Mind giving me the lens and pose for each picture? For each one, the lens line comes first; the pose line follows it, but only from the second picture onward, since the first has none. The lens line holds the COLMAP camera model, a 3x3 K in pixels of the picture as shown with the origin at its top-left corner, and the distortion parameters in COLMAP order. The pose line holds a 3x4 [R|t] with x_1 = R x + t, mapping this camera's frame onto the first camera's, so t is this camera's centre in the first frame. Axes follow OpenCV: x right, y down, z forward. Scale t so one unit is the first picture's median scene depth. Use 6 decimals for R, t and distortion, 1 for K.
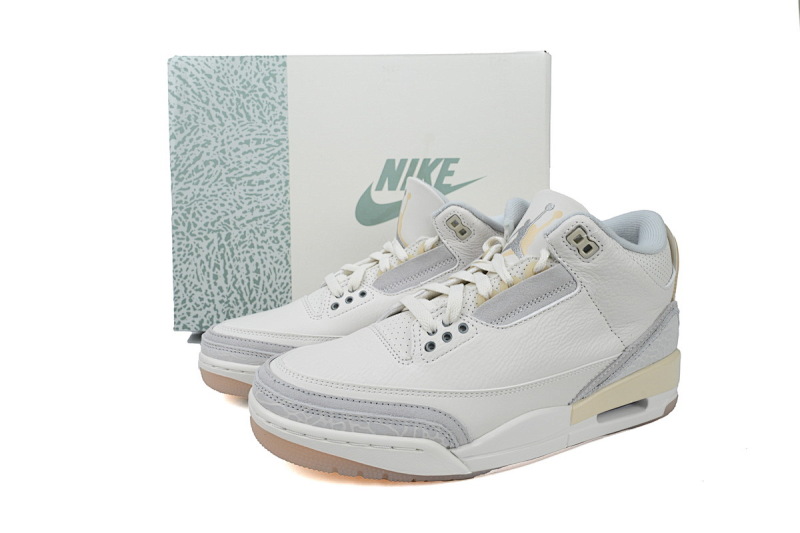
lens RADIAL K [[551.8, 0, 400.0], [0, 551.8, 266.5], [0, 0, 1]] dist [0.003401, -0.001961]
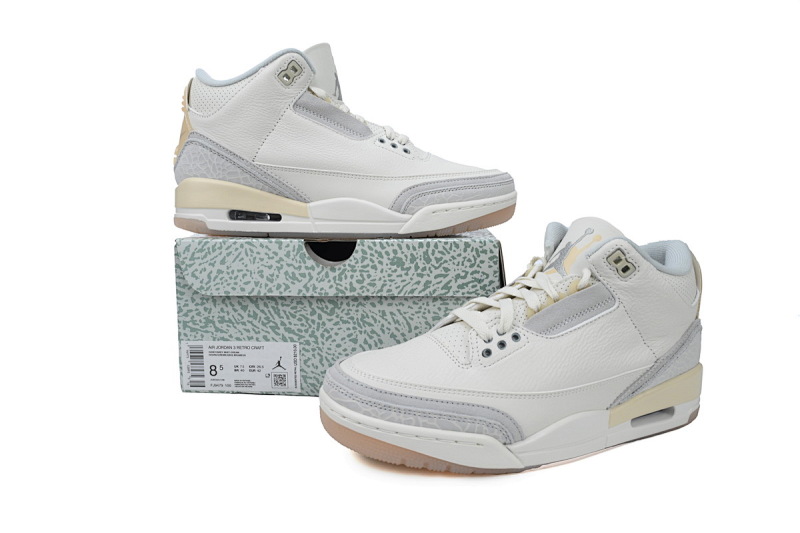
lens RADIAL K [[551.8, 0, 400.0], [0, 551.8, 266.5], [0, 0, 1]] dist [0.003401, -0.001961]
pose [[0.999541, 0.025984, 0.015597, -0.136235], [-0.025396, 0.998999, -0.036817, 0.015317], [-0.016538, 0.036404, 0.999200, -0.113020]]
